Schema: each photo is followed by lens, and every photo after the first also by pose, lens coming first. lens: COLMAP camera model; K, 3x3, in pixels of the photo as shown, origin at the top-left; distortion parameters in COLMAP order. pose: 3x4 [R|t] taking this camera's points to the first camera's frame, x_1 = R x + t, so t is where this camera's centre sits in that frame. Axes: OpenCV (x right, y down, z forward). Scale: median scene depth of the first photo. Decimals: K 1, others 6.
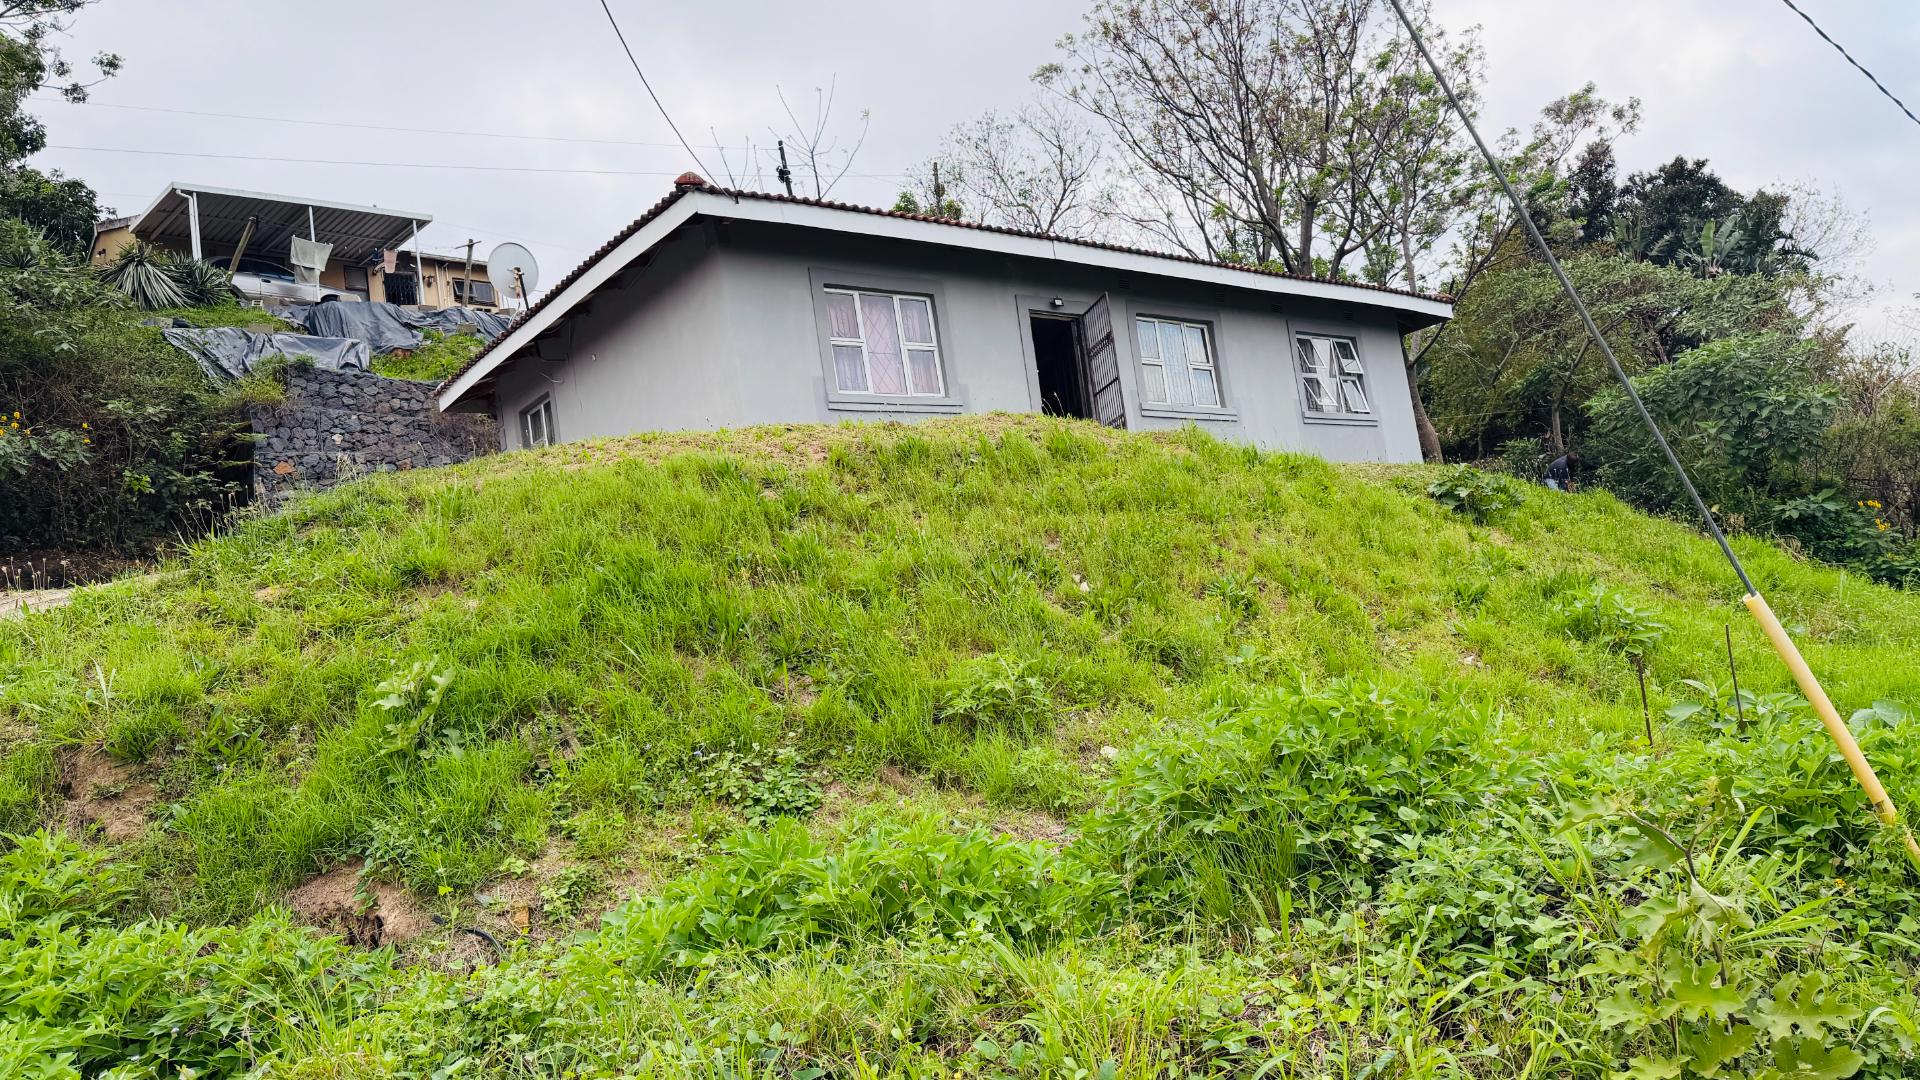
lens RADIAL K [[1332.9, 0, 960.0], [0, 1332.9, 540.0], [0, 0, 1]] dist [0.000723, -0.000383]
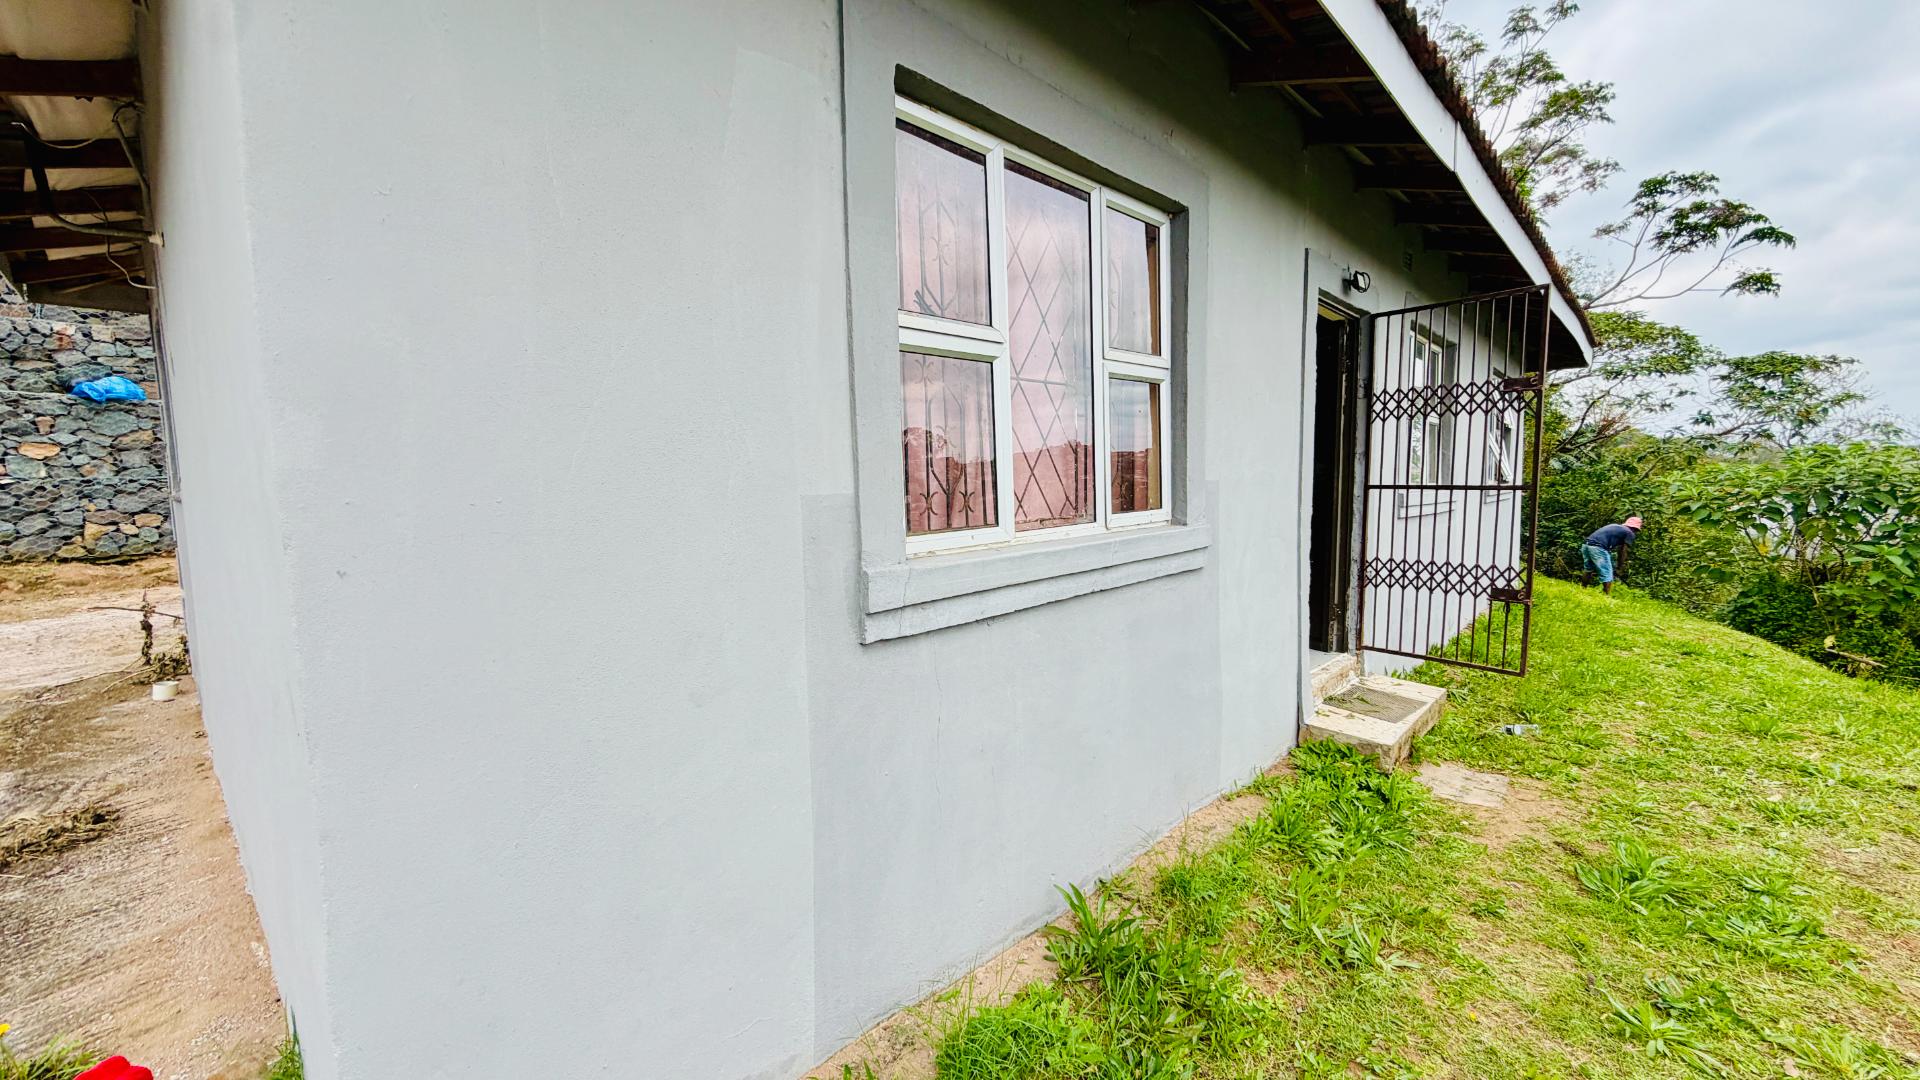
lens RADIAL K [[765.5, 0, 957.9], [0, 765.5, 540.5], [0, 0, 1]] dist [-0.000316, 0.000208]
pose [[0.983354, 0.109349, 0.145114, -0.063788], [-0.135012, 0.974209, 0.180801, -0.087208], [-0.121601, -0.197383, 0.972755, 0.537232]]
